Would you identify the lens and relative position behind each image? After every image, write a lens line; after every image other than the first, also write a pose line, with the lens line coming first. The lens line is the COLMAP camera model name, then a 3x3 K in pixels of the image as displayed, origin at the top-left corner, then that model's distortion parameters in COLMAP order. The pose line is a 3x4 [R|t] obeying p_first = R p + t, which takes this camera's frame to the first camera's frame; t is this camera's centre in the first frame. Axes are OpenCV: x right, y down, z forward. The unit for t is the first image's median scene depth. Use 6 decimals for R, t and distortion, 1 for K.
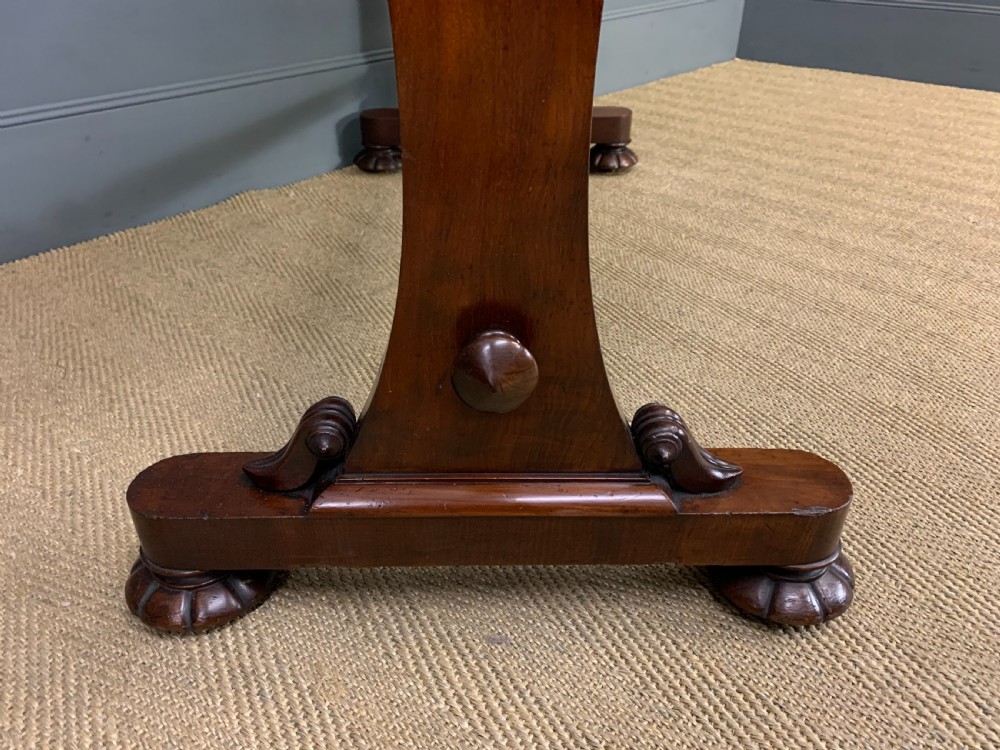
lens RADIAL K [[777.8, 0, 495.9], [0, 777.8, 374.1], [0, 0, 1]] dist [0.010334, 0.000953]
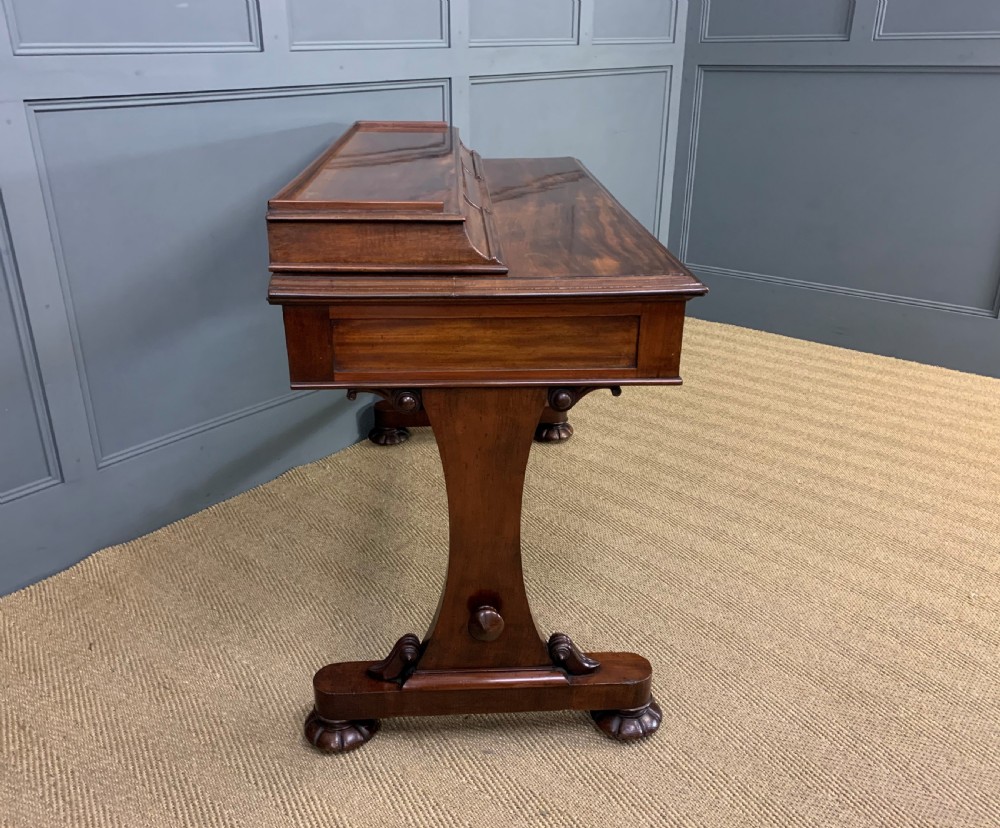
lens RADIAL K [[883.5, 0, 483.1], [0, 883.5, 428.2], [0, 0, 1]] dist [0.135949, -0.372017]
pose [[0.999367, -0.020957, 0.028751, -0.035490], [0.024676, 0.990430, -0.135791, -0.106729], [-0.025630, 0.136414, 0.990320, -0.835684]]
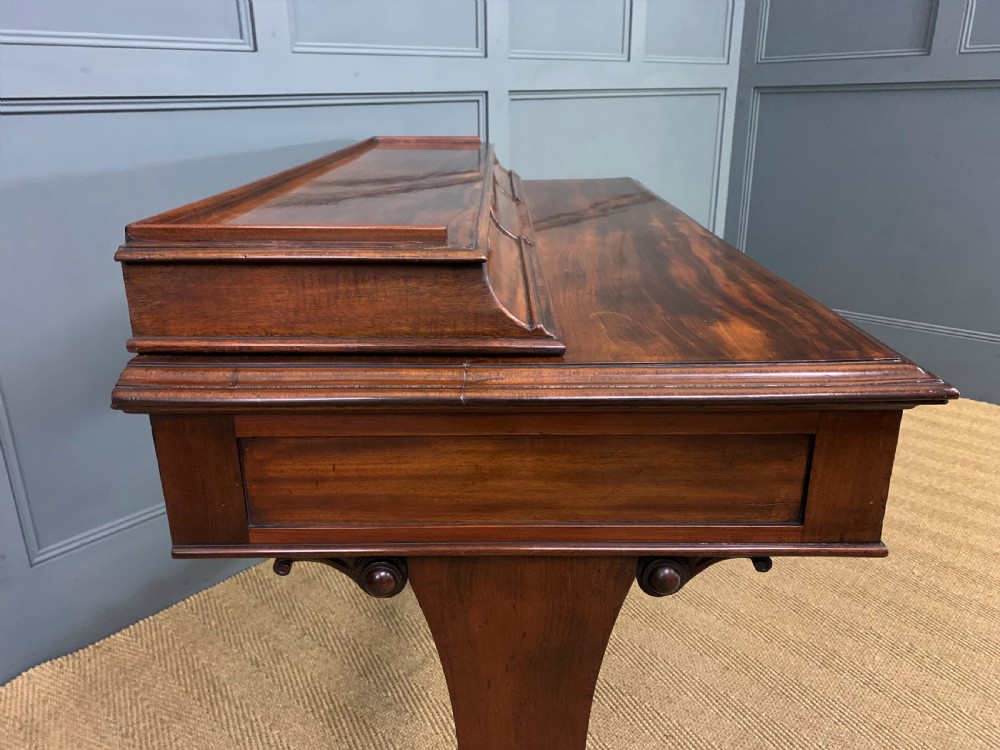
lens RADIAL K [[780.7, 0, 487.5], [0, 780.7, 374.1], [0, 0, 1]] dist [0.017082, -0.000365]
pose [[0.999771, -0.013441, -0.016654, -0.012734], [0.009744, 0.978728, -0.204930, -0.325319], [0.019054, 0.204720, 0.978635, -0.285894]]
